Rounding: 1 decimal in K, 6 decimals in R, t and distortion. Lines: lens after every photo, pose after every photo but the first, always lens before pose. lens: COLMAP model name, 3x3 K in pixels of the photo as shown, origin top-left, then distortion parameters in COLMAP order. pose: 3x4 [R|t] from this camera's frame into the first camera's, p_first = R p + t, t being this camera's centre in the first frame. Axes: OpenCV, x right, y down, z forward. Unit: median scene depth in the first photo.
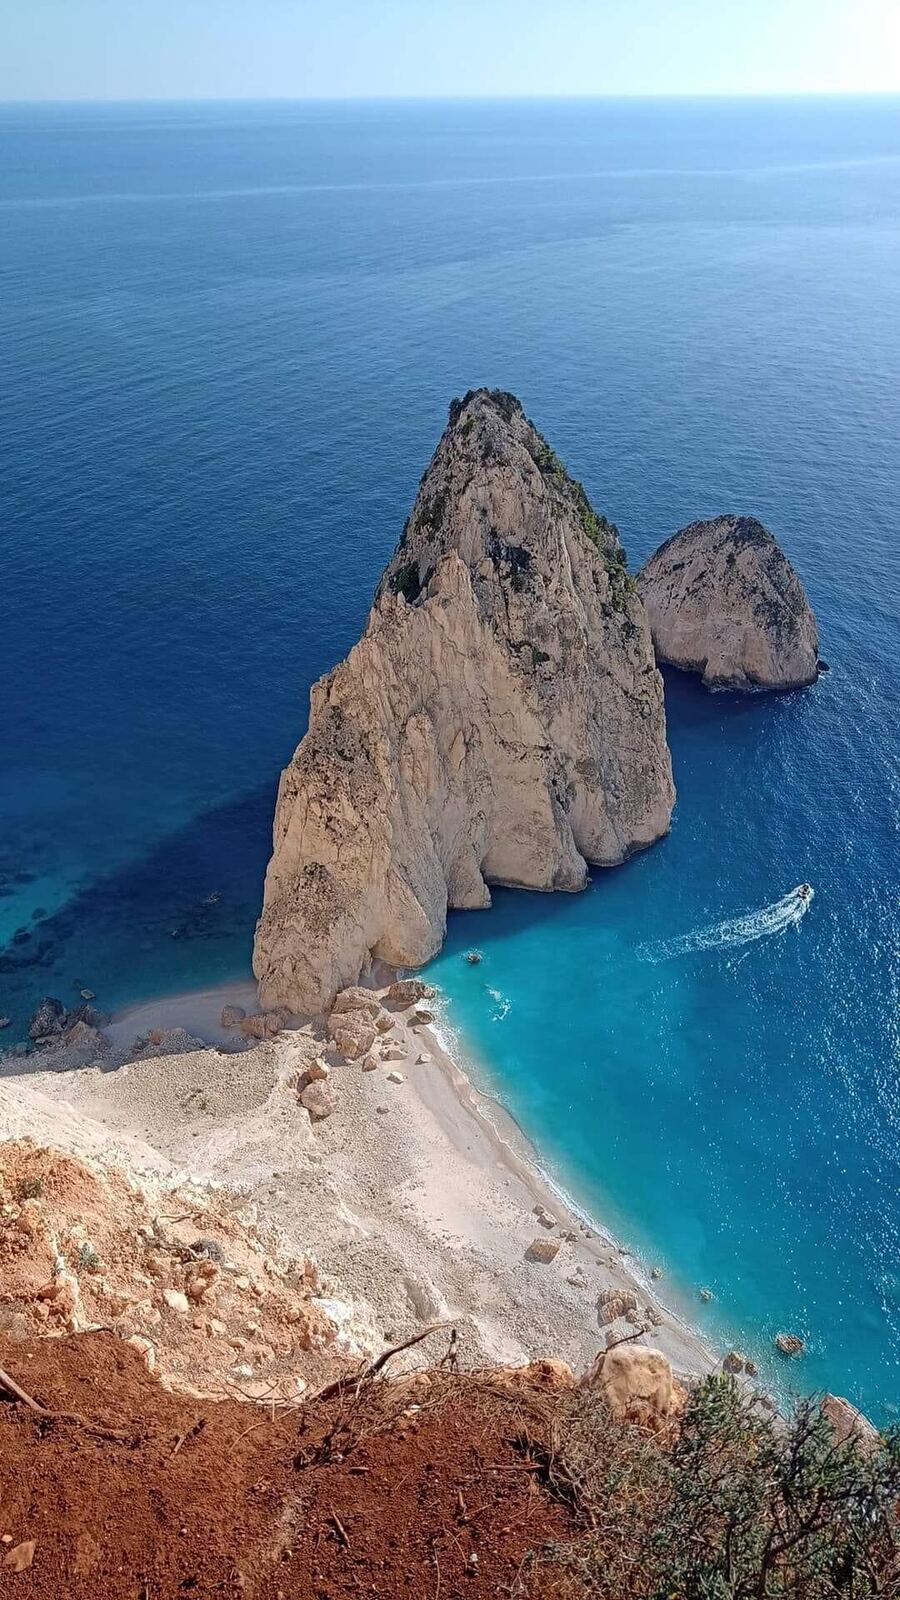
lens RADIAL K [[1234.6, 0, 442.4], [0, 1234.6, 793.3], [0, 0, 1]] dist [0.059864, 0.002831]
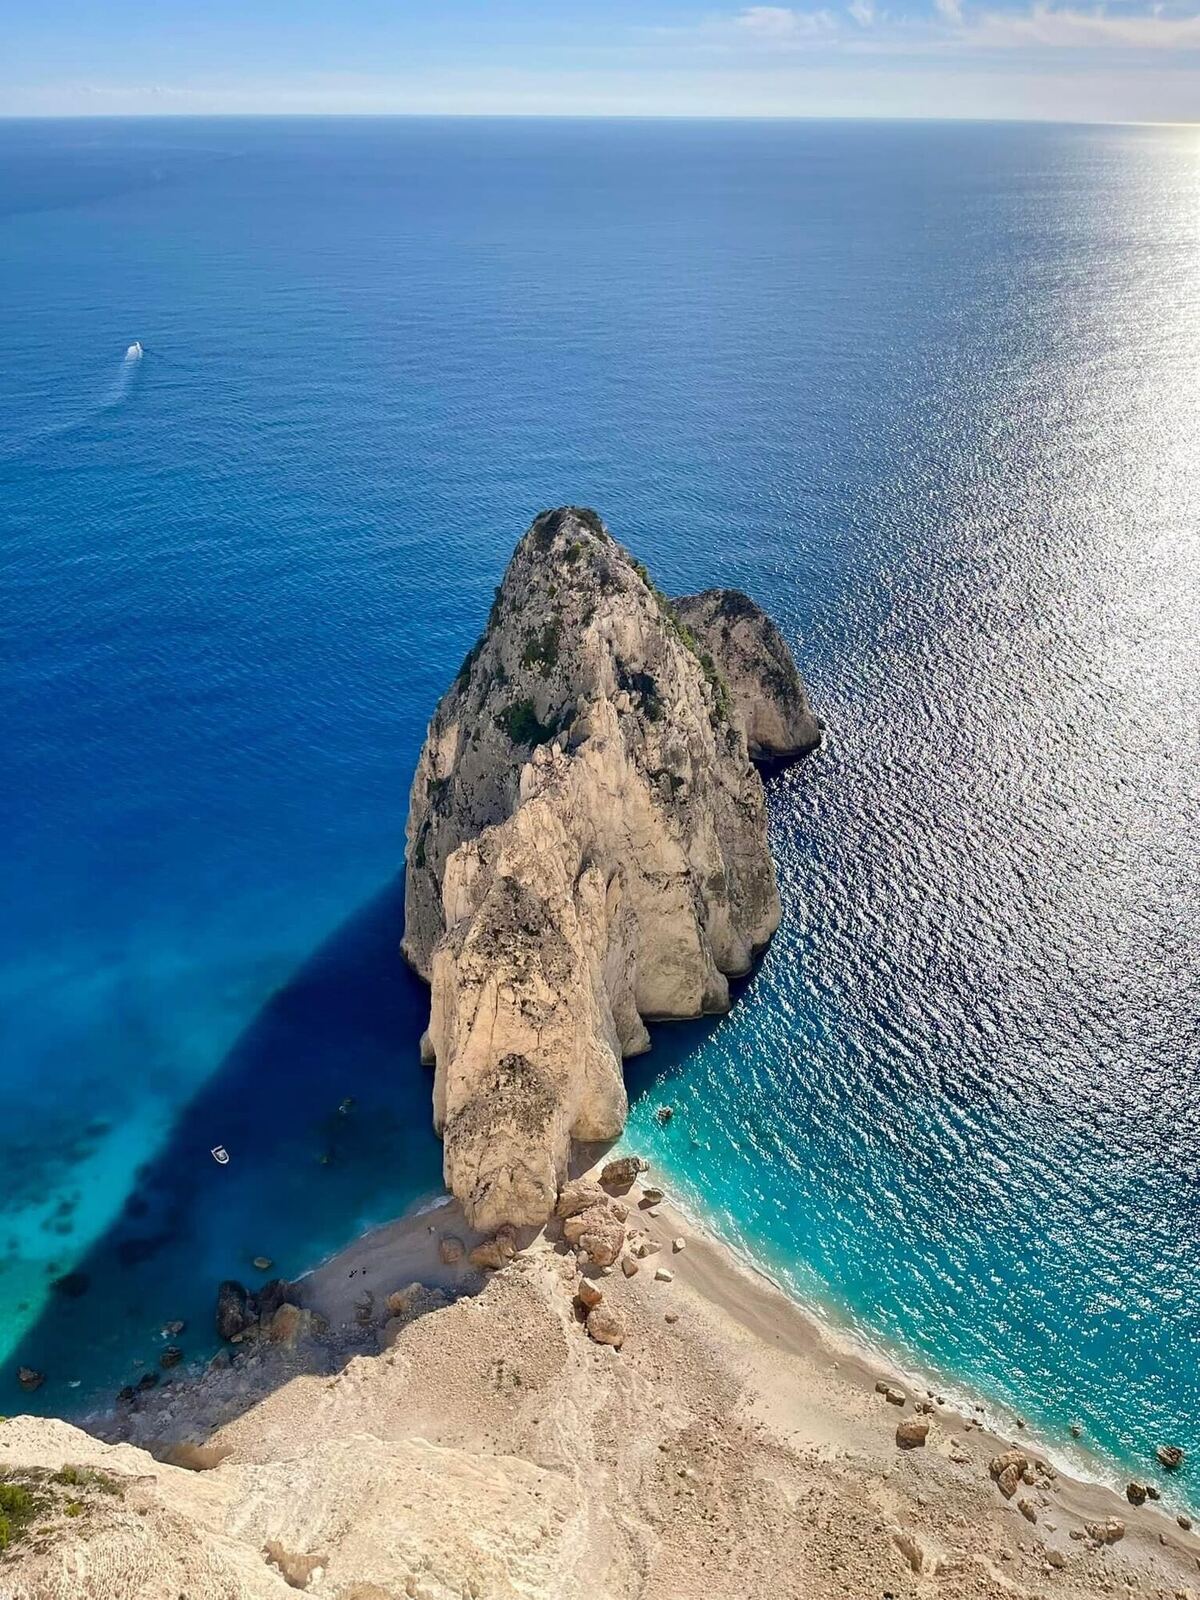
lens RADIAL K [[1245.1, 0, 610.9], [0, 1245.1, 795.1], [0, 0, 1]] dist [0.068847, -0.087213]
pose [[0.941356, -0.152436, 0.301020, -0.265548], [0.158579, 0.987338, 0.004076, -0.115204], [-0.297829, 0.043899, 0.953609, 0.101574]]
